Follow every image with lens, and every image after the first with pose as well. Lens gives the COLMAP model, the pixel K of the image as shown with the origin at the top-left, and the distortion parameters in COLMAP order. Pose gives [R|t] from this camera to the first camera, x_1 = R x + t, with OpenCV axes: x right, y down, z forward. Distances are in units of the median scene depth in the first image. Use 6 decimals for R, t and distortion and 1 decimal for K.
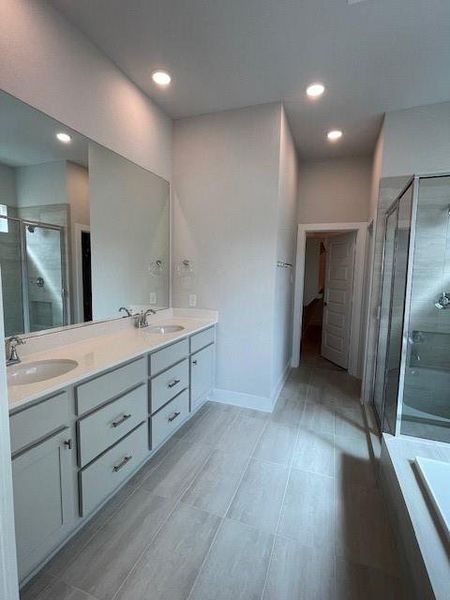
lens RADIAL K [[295.5, 0, 225.0], [0, 295.5, 300.0], [0, 0, 1]] dist [-0.001757, -0.000314]
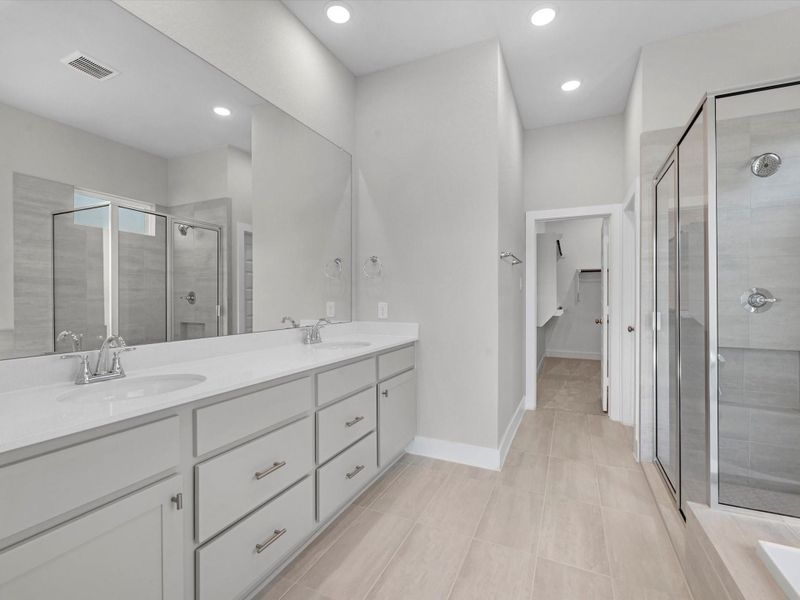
lens RADIAL K [[366.4, 0, 401.3], [0, 366.4, 301.2], [0, 0, 1]] dist [-0.000899, -0.000529]
pose [[0.996579, -0.021973, -0.079666, 0.008421], [0.013952, 0.994902, -0.099881, 0.083716], [0.081454, 0.098427, 0.991805, 0.126469]]
